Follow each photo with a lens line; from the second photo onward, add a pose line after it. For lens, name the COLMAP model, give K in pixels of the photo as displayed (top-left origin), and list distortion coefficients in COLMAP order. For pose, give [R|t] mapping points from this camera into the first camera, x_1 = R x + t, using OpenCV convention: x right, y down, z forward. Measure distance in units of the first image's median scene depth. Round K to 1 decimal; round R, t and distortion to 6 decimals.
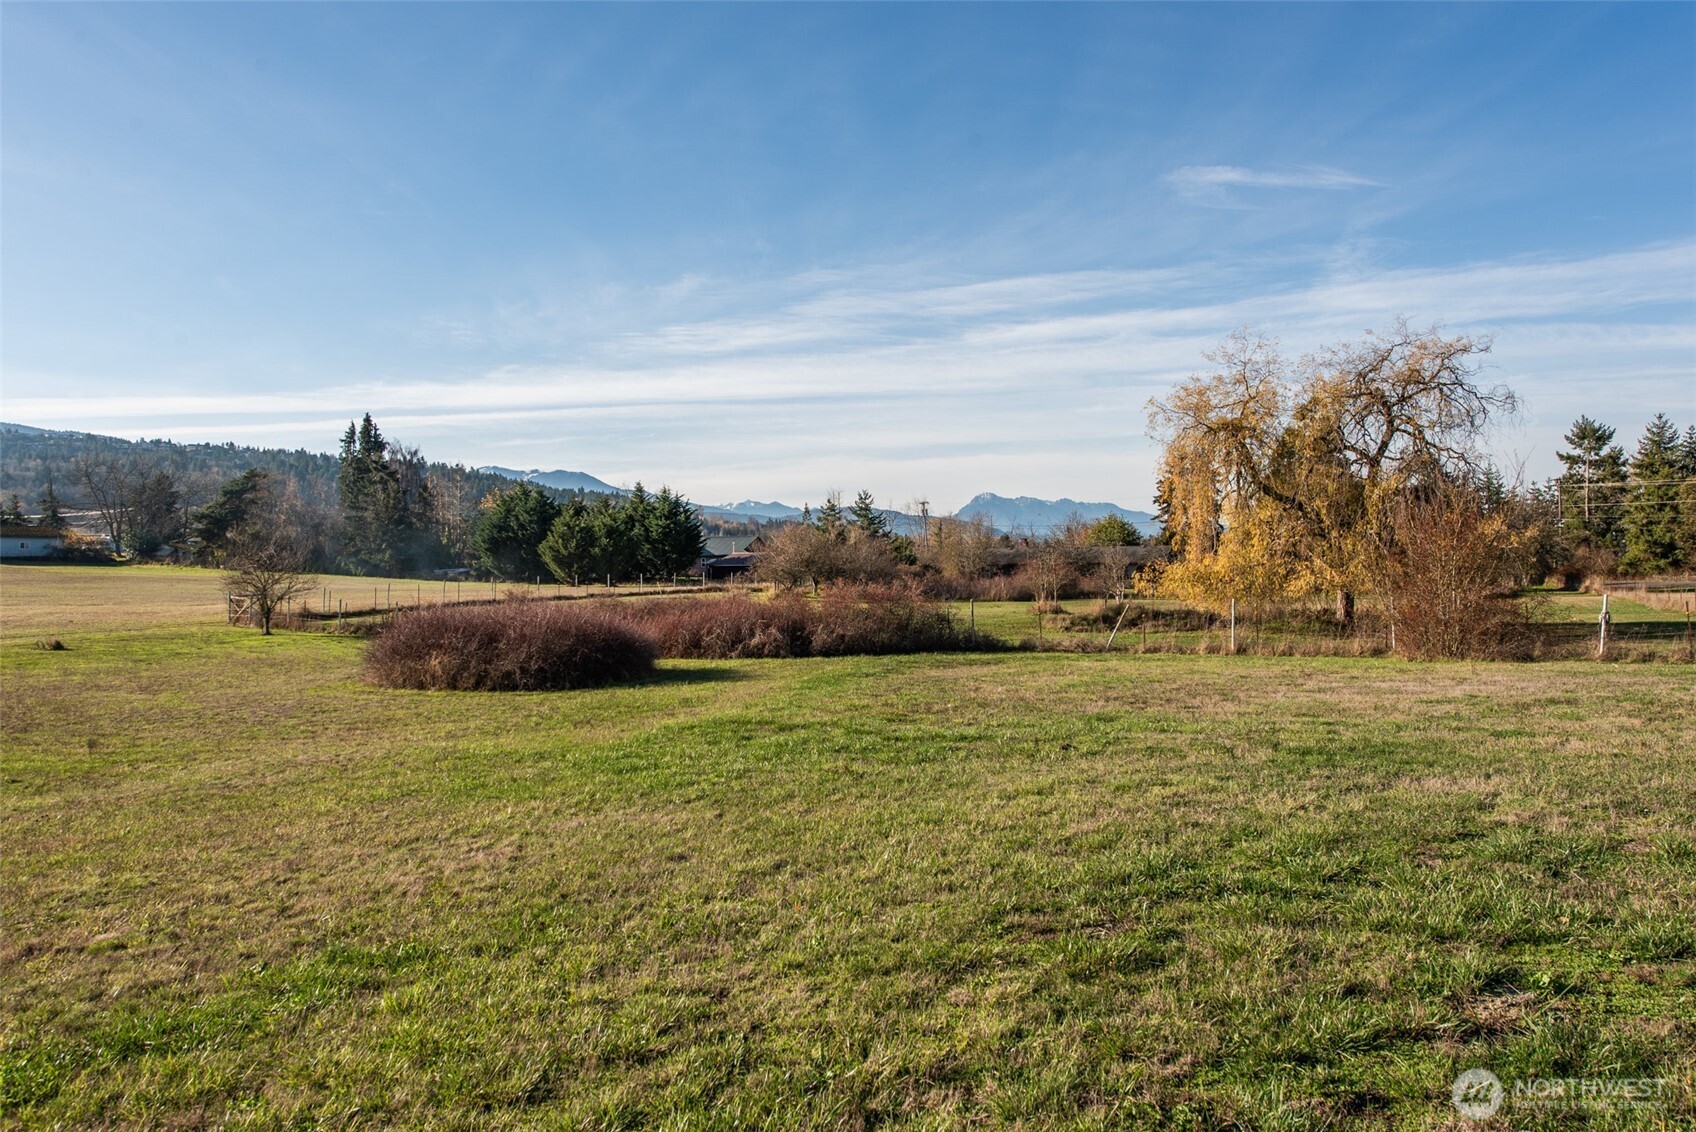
lens RADIAL K [[1096.1, 0, 854.3], [0, 1096.1, 620.3], [0, 0, 1]] dist [0.000197, -0.003292]
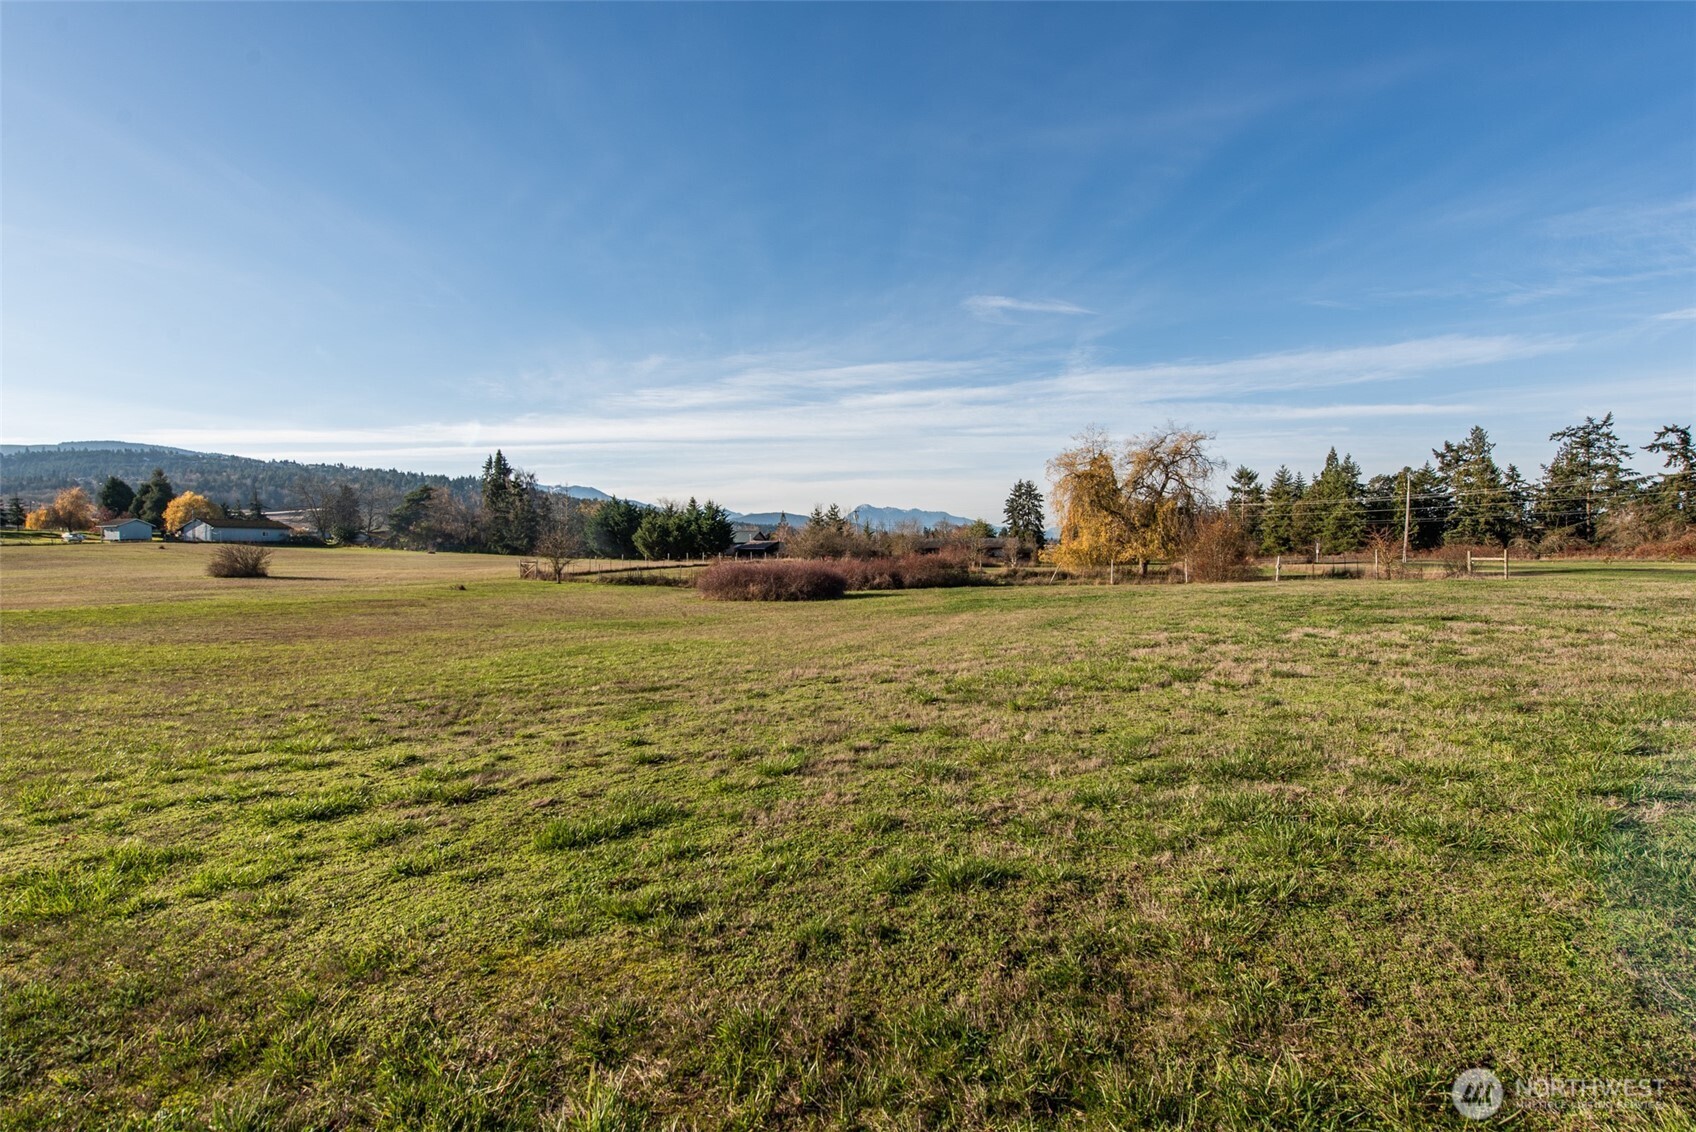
lens RADIAL K [[734.6, 0, 851.7], [0, 734.6, 556.4], [0, 0, 1]] dist [0.006042, -0.003725]
pose [[0.993307, 0.002196, 0.115483, -0.076773], [0.002923, 0.999021, -0.044140, 0.008627], [-0.115467, 0.044182, 0.992328, -0.082227]]
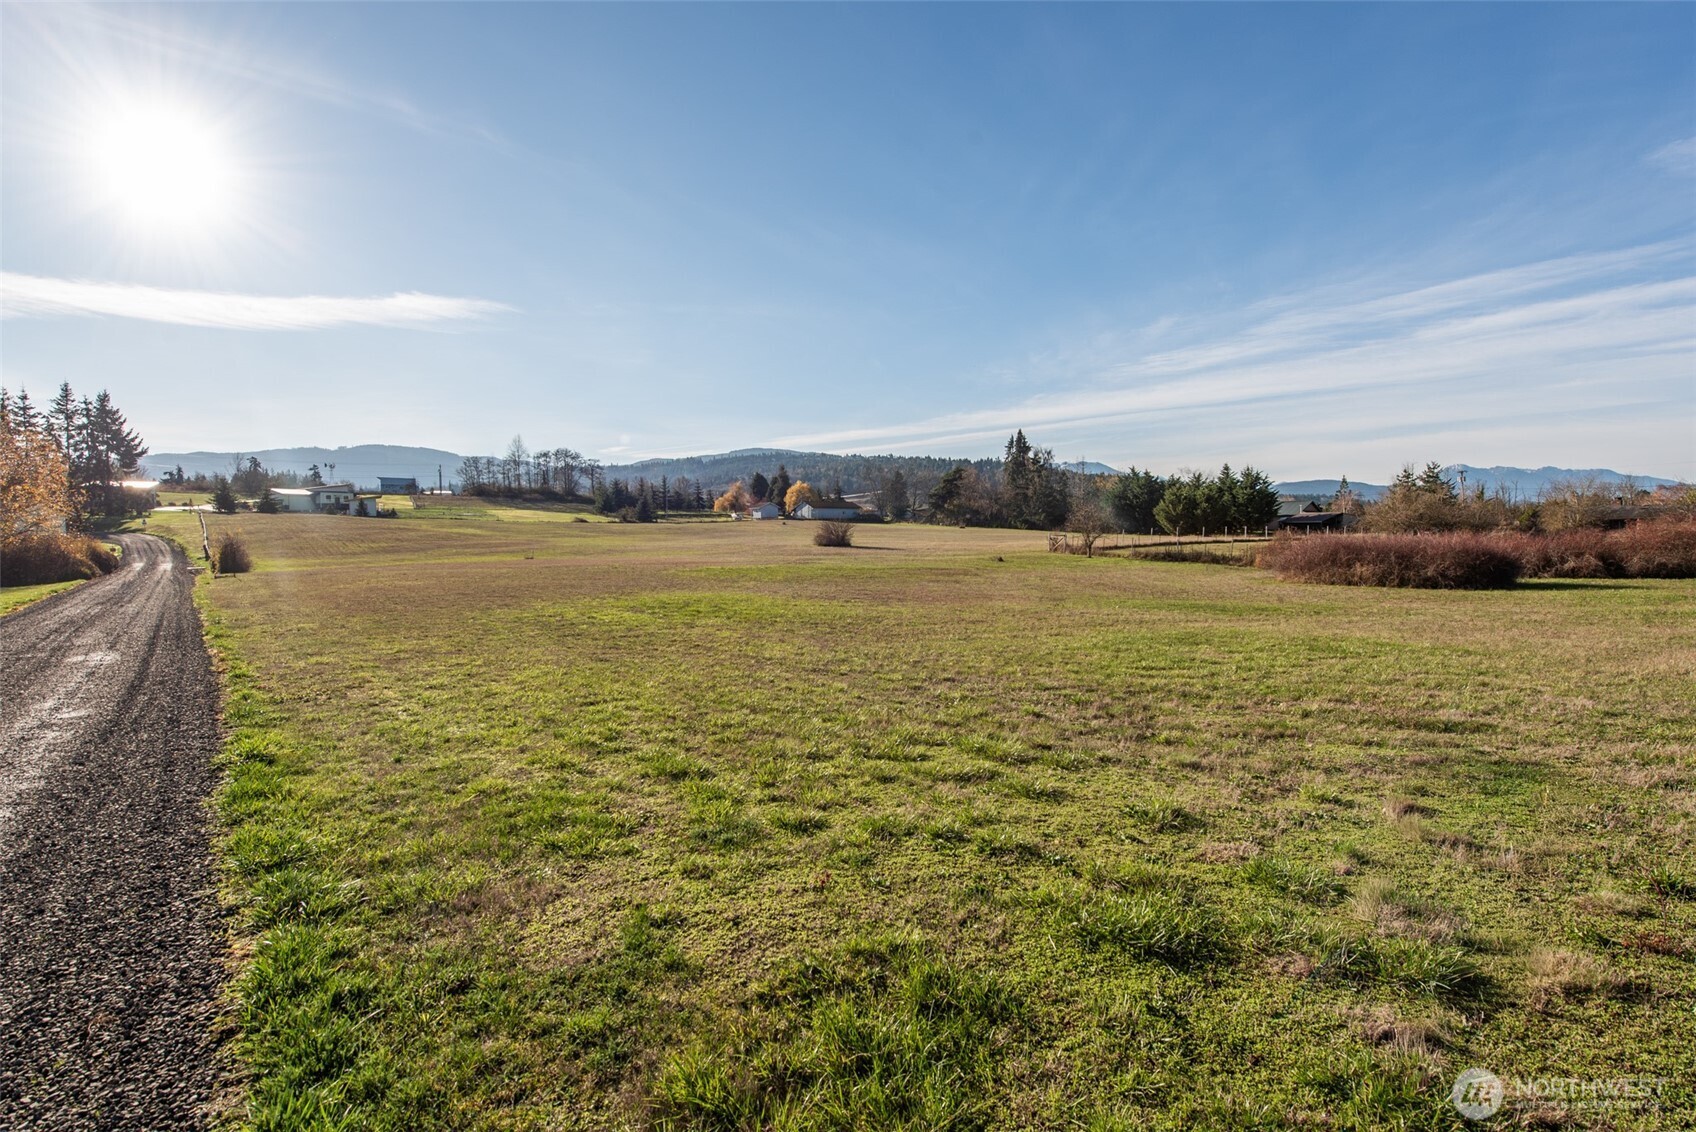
lens RADIAL K [[734.6, 0, 838.4], [0, 734.6, 562.2], [0, 0, 1]] dist [0.006042, -0.003725]
pose [[0.848126, 0.026205, -0.529146, -0.098700], [-0.027637, 0.999604, 0.005207, 0.009341], [0.529073, 0.010208, 0.848515, -0.061613]]
